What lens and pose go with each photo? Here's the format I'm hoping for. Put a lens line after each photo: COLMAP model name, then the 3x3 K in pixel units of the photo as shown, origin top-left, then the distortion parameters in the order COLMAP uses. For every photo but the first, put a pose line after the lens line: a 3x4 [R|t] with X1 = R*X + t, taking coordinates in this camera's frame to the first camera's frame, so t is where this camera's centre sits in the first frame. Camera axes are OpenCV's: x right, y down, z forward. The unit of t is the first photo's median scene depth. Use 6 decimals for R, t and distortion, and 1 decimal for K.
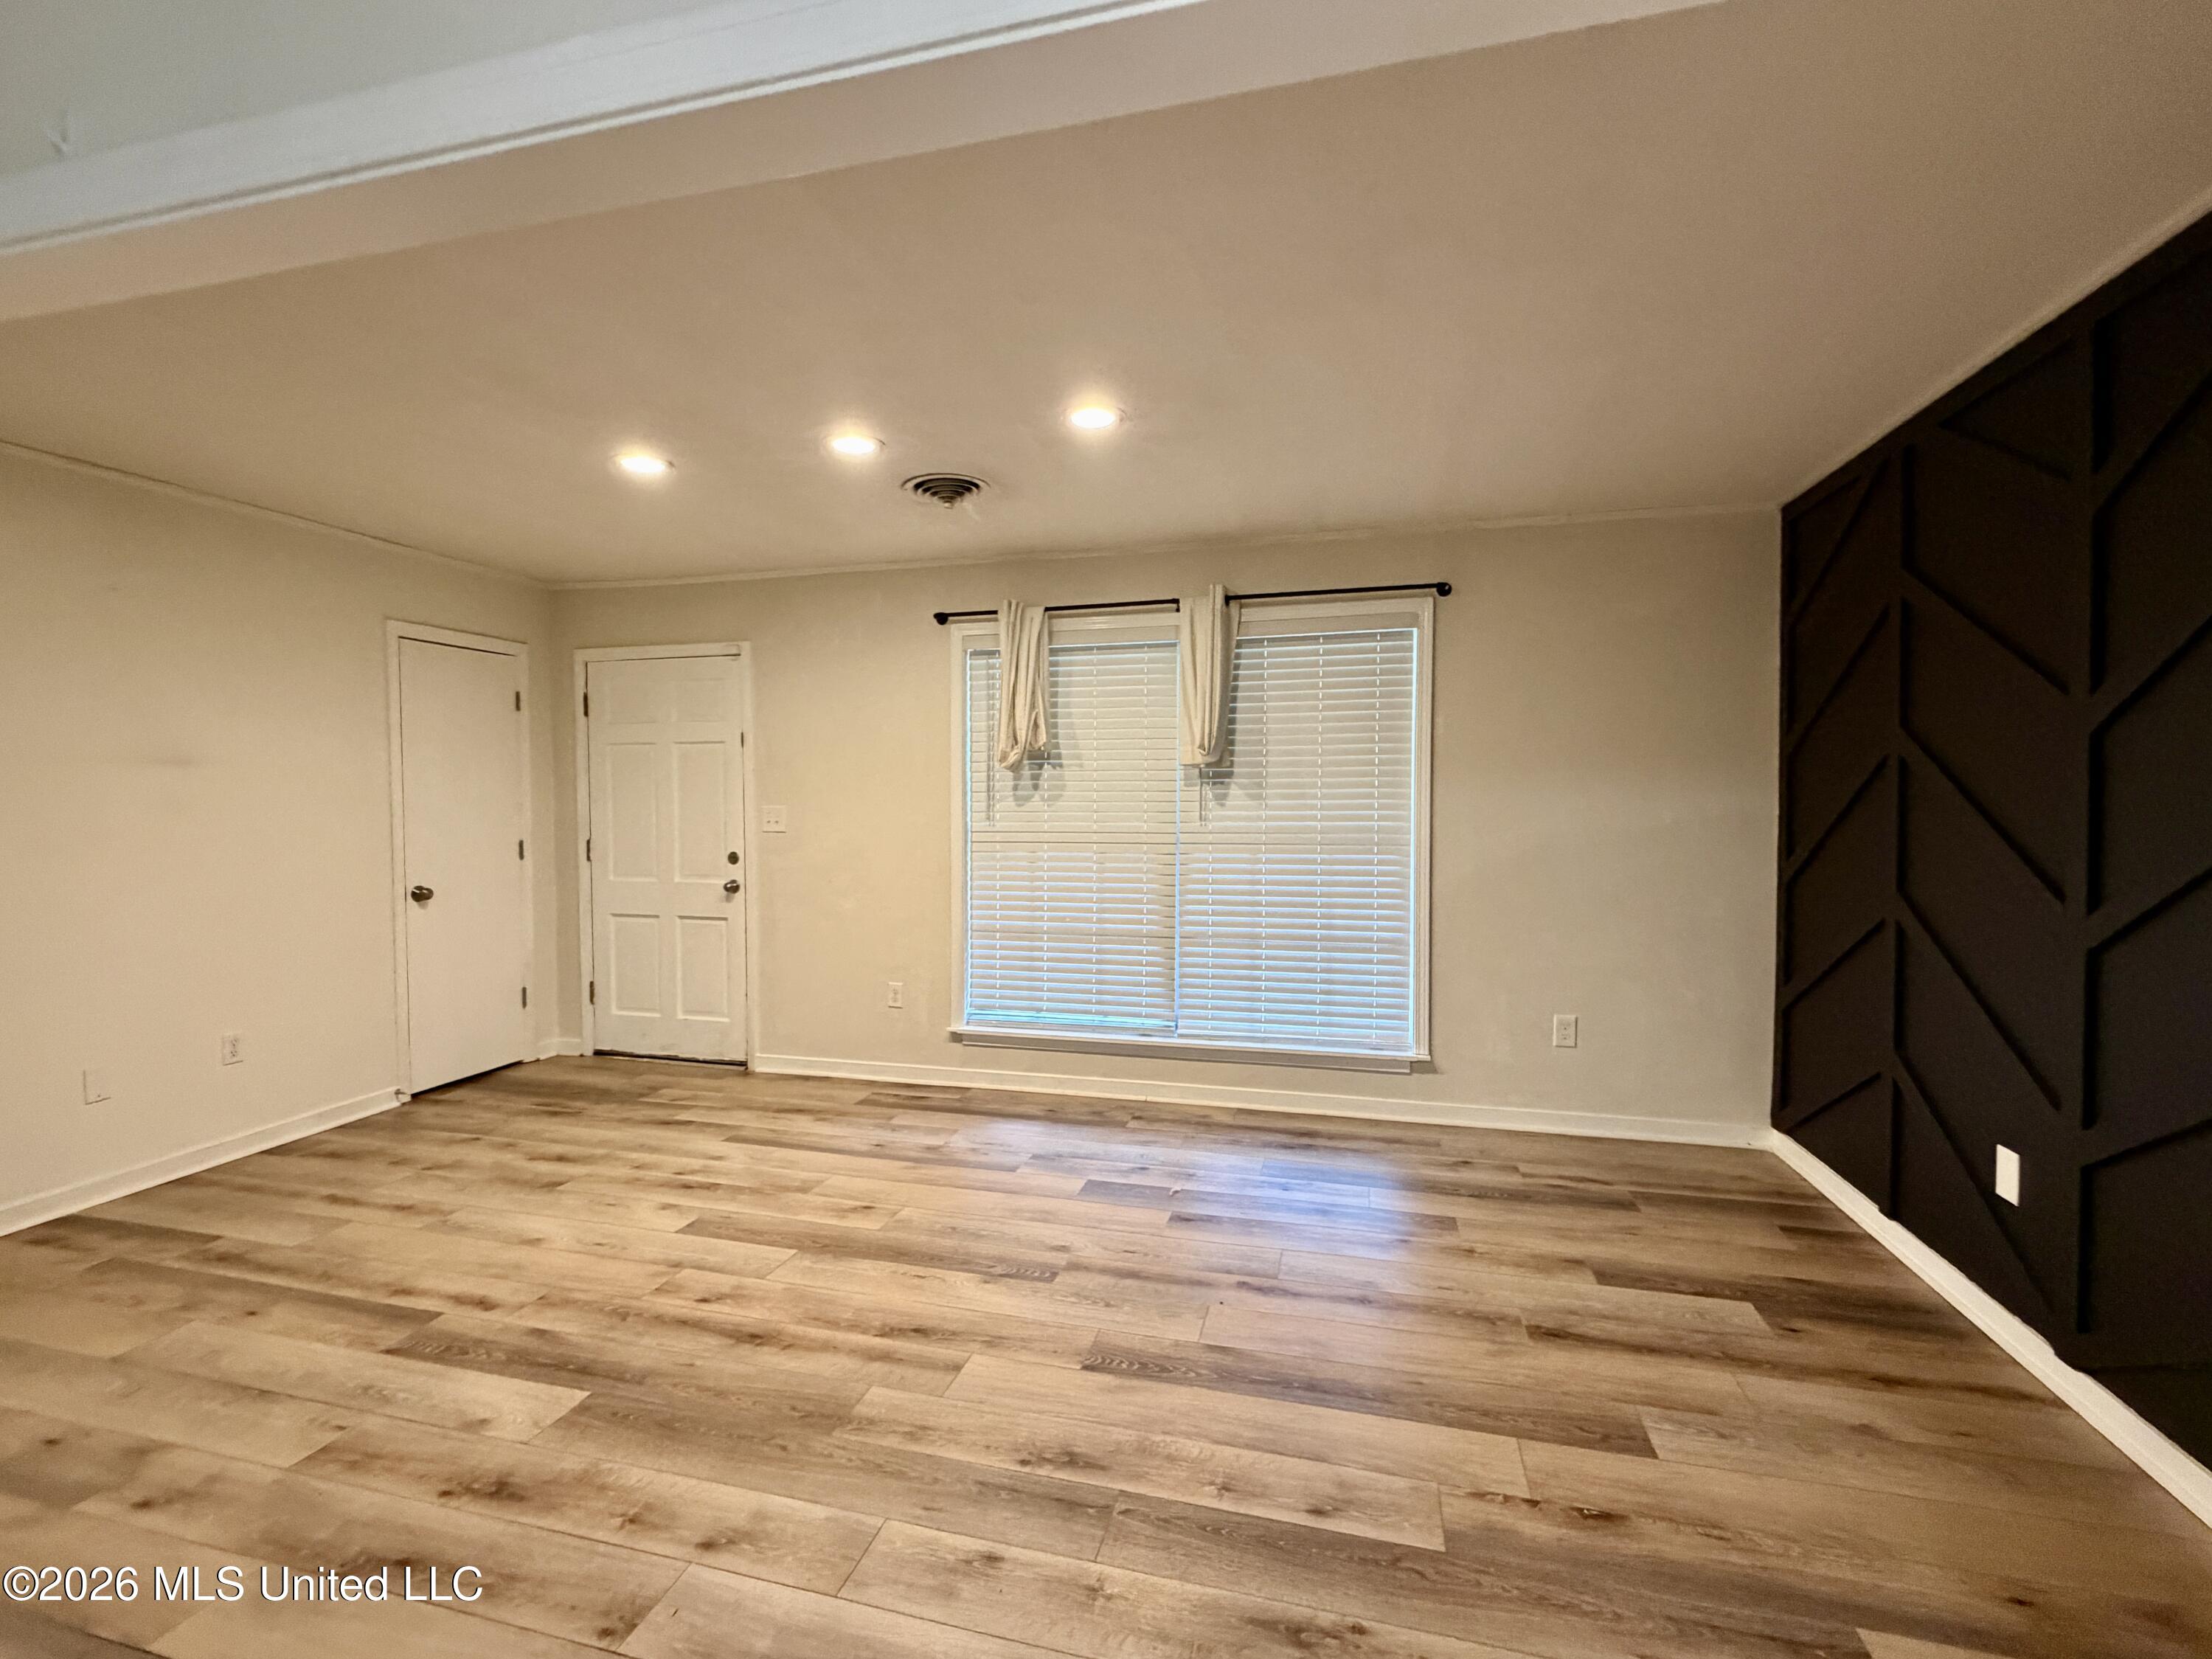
lens RADIAL K [[959.9, 0, 1098.9], [0, 959.9, 830.9], [0, 0, 1]] dist [0.000518, 0.000417]
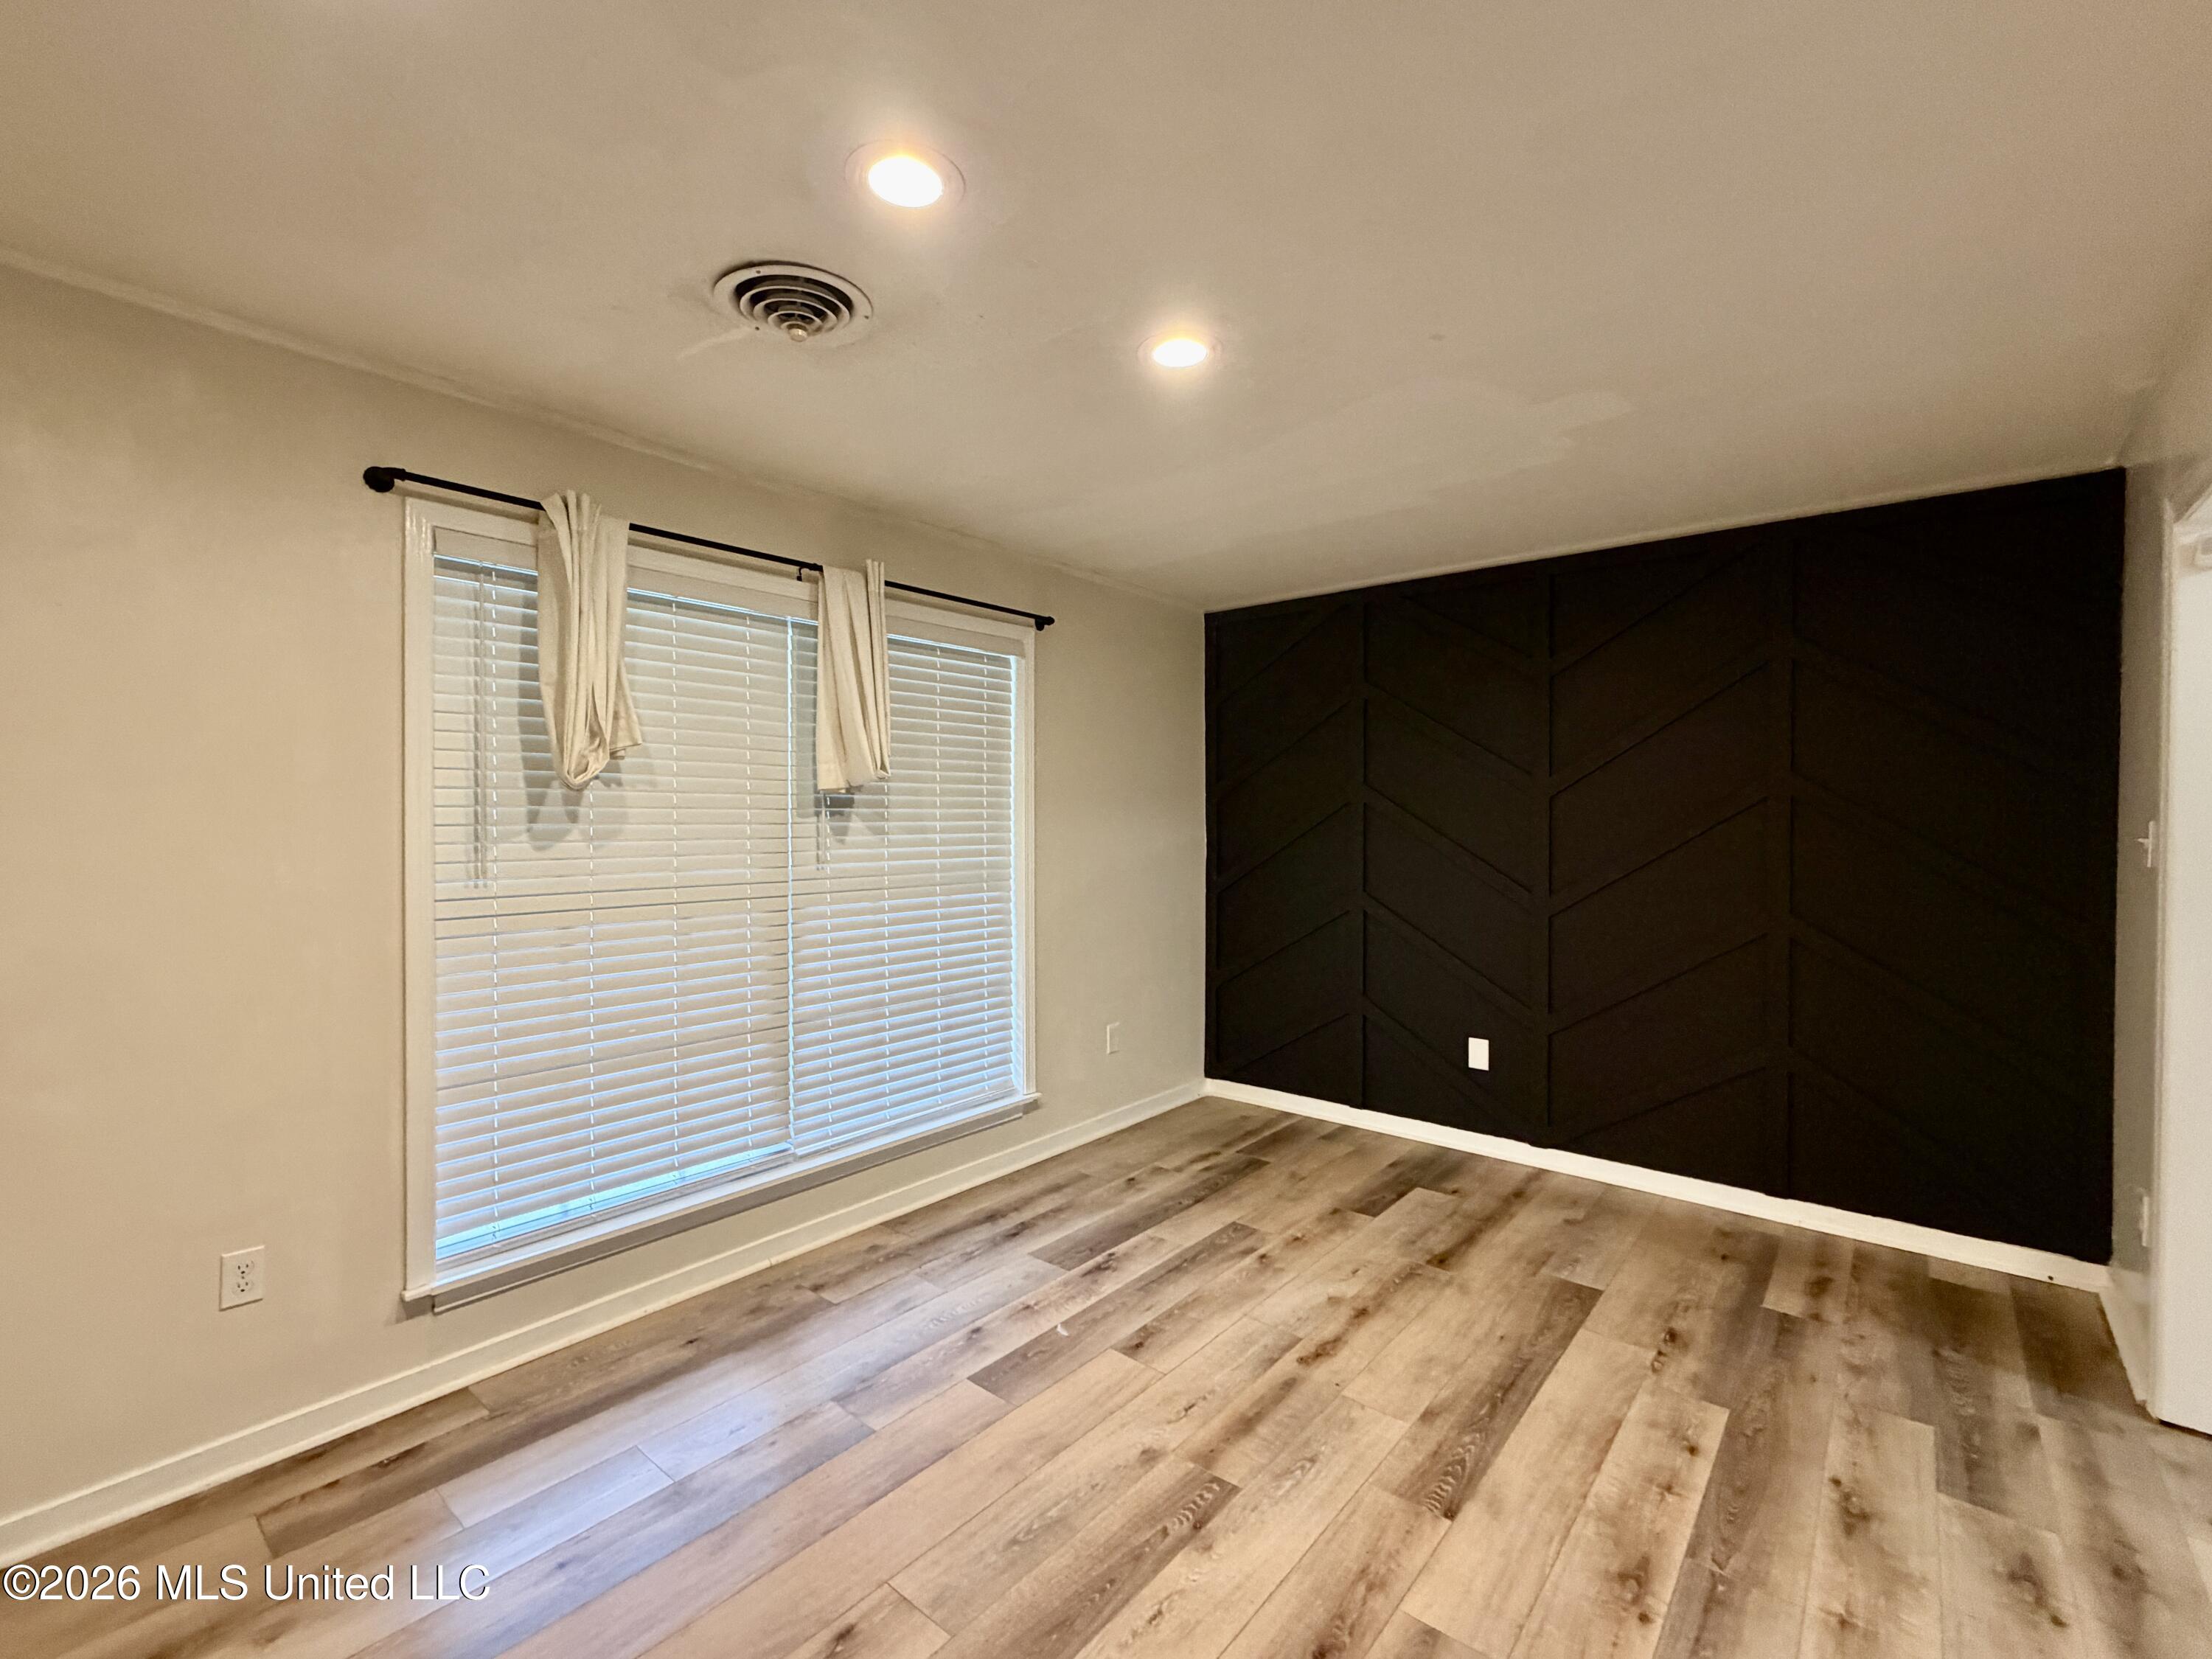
lens RADIAL K [[959.9, 0, 1104.9], [0, 959.9, 831.0], [0, 0, 1]] dist [0.000518, 0.000417]
pose [[0.432238, -0.008872, 0.901716, -0.520117], [0.030048, 0.999538, -0.004569, -0.027955], [-0.901259, 0.029069, 0.432305, 0.514626]]
